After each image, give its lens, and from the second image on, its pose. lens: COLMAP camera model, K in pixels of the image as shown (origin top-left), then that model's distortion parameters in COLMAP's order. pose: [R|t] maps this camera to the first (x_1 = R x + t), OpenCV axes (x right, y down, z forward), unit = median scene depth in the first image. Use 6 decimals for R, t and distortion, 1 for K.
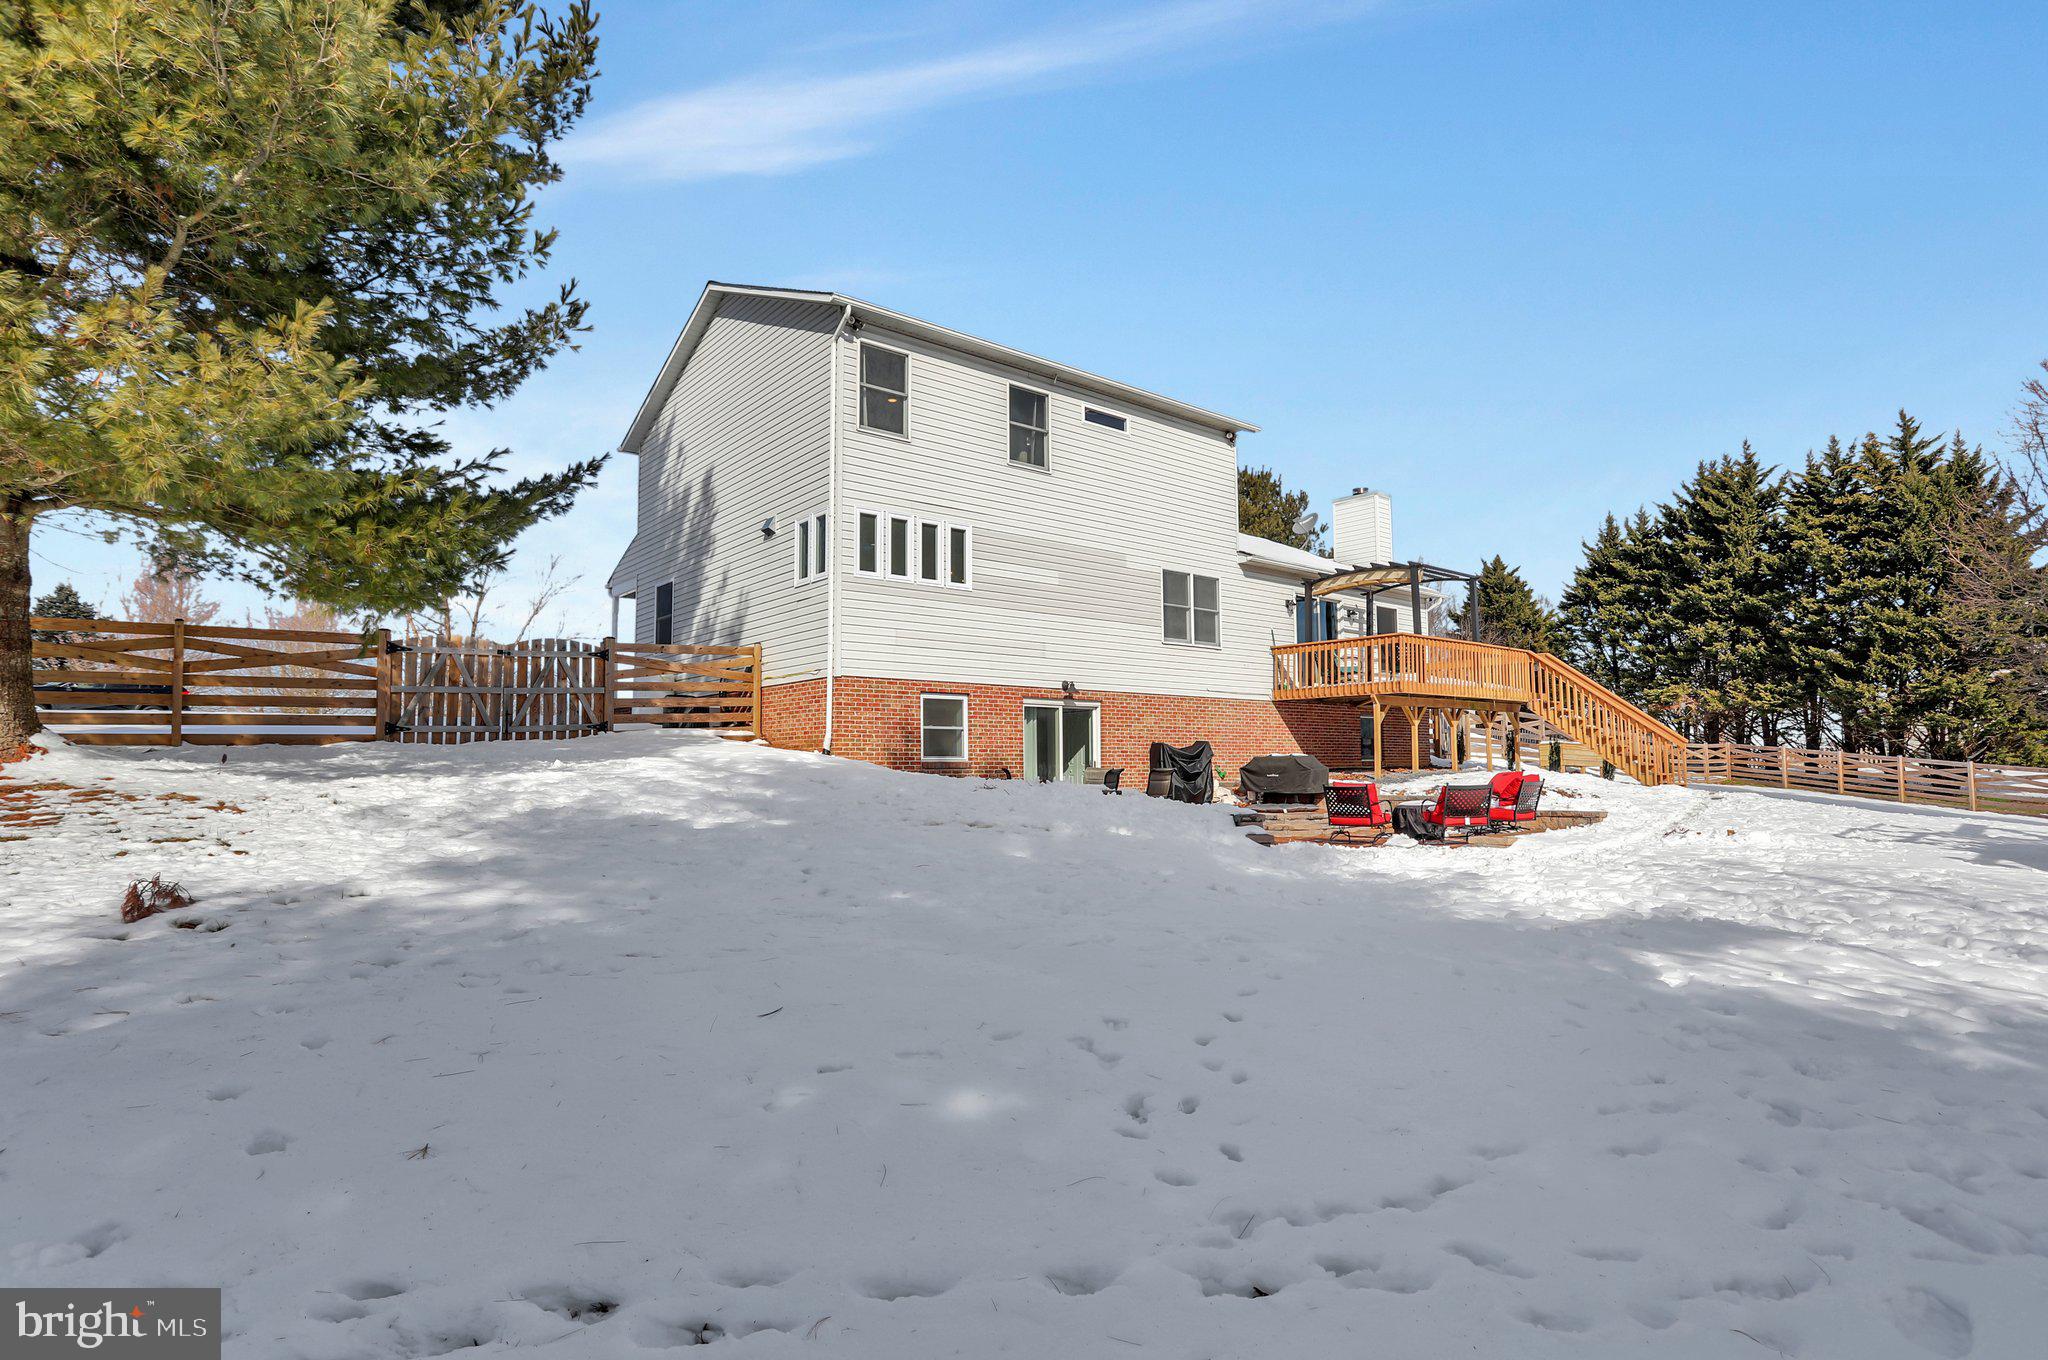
lens RADIAL K [[1150.8, 0, 1030.3], [0, 1150.8, 704.2], [0, 0, 1]] dist [-0.002092, -0.061499]
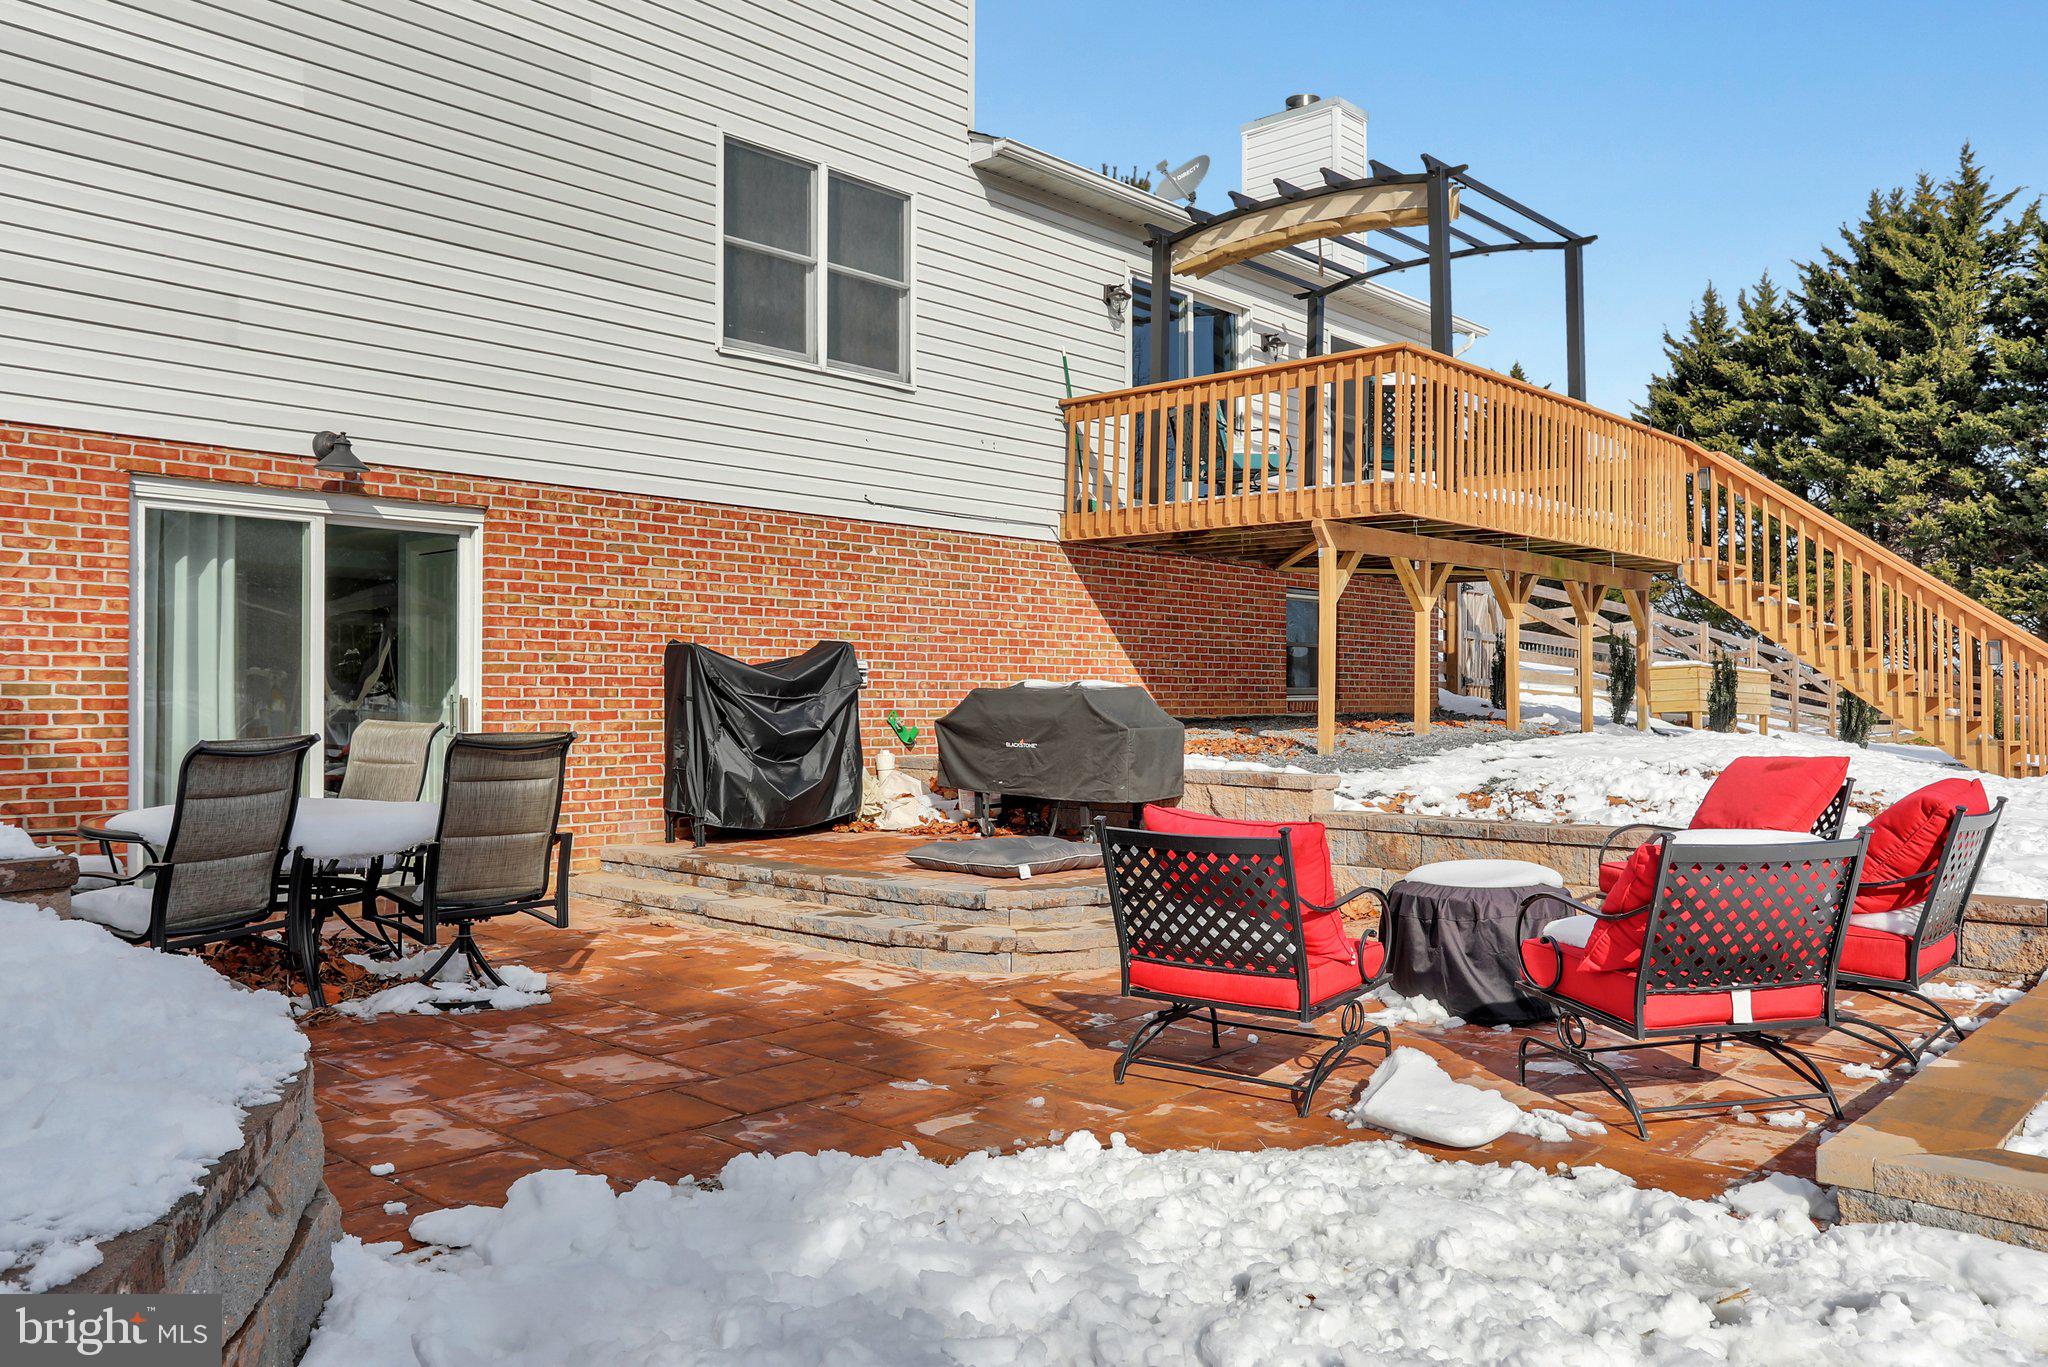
lens RADIAL K [[1601.2, 0, 1024.0], [0, 1601.2, 683.5], [0, 0, 1]] dist [-0.007614, -0.000065]
pose [[0.993793, 0.010837, 0.110716, 0.144753], [-0.016008, 0.998817, 0.045922, 0.020408], [-0.110087, -0.047410, 0.992791, 0.487652]]
